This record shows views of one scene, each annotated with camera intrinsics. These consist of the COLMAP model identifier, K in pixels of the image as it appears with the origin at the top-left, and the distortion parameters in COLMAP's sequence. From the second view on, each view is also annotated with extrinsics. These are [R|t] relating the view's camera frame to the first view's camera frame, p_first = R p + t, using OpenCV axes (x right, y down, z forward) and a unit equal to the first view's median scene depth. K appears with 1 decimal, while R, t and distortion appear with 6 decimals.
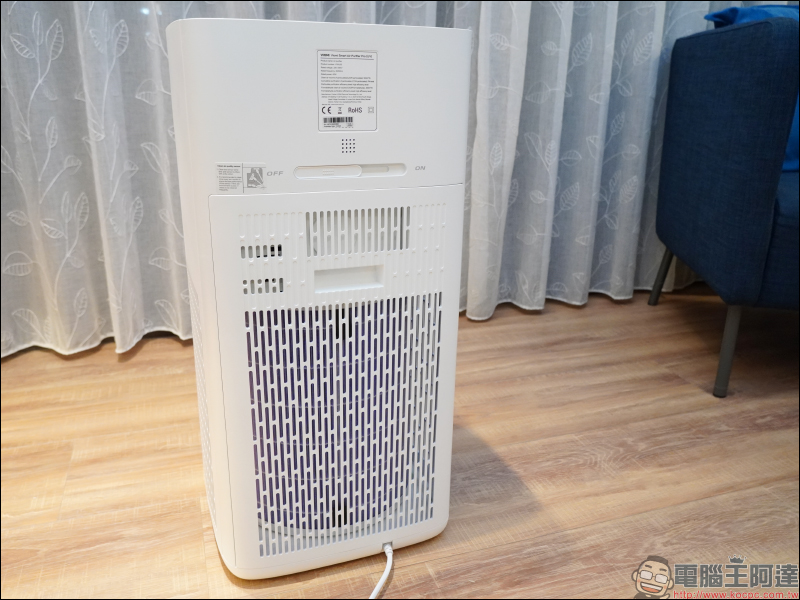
lens RADIAL K [[692.9, 0, 399.0], [0, 692.9, 304.0], [0, 0, 1]] dist [-0.004766, 0.012516]
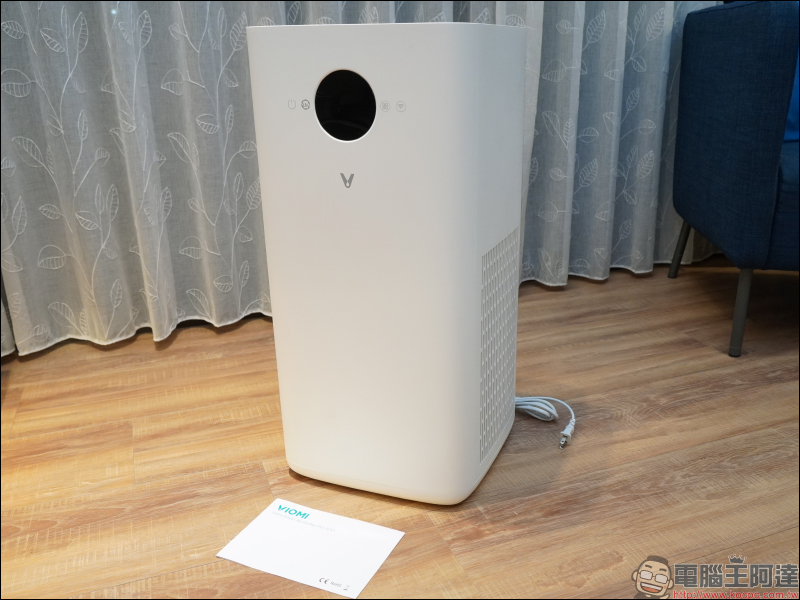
lens RADIAL K [[760.7, 0, 436.4], [0, 760.7, 330.8], [0, 0, 1]] dist [0.003413, 0.000000]
pose [[0.998272, -0.042180, 0.040921, -0.041177], [0.040637, 0.998458, 0.037828, 0.031718], [-0.042454, -0.036100, 0.998446, -0.147651]]
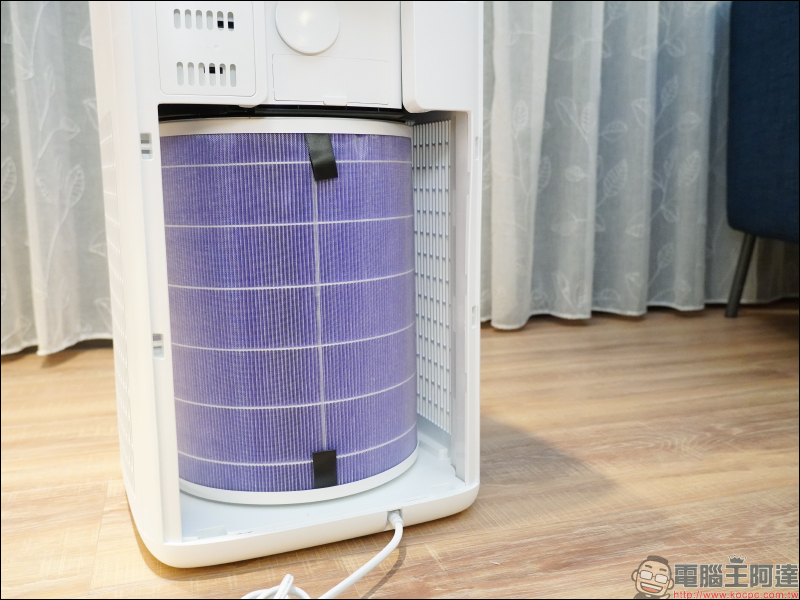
lens RADIAL K [[785.3, 0, 398.0], [0, 785.3, 303.6], [0, 0, 1]] dist [0.028663, 0.000000]
pose [[0.999238, -0.019081, -0.034052, 0.028000], [0.013062, 0.985537, -0.168955, 0.181552], [0.036783, 0.168382, 0.985035, 0.143016]]
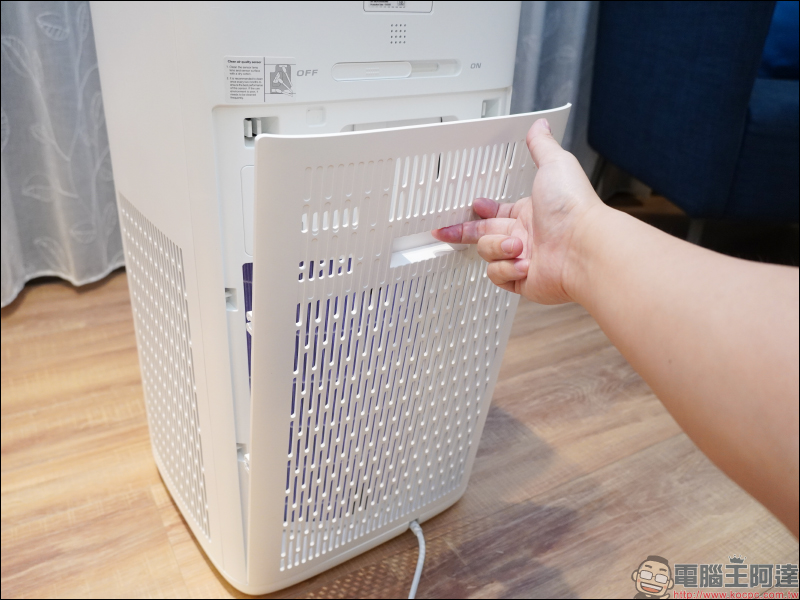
lens RADIAL K [[692.9, 0, 404.2], [0, 692.9, 299.6], [0, 0, 1]] dist [-0.004766, 0.012516]
pose [[0.977941, -0.063225, 0.199083, -0.108545], [0.039017, 0.991608, 0.123257, -0.020865], [-0.205205, -0.112770, 0.972201, 0.129286]]
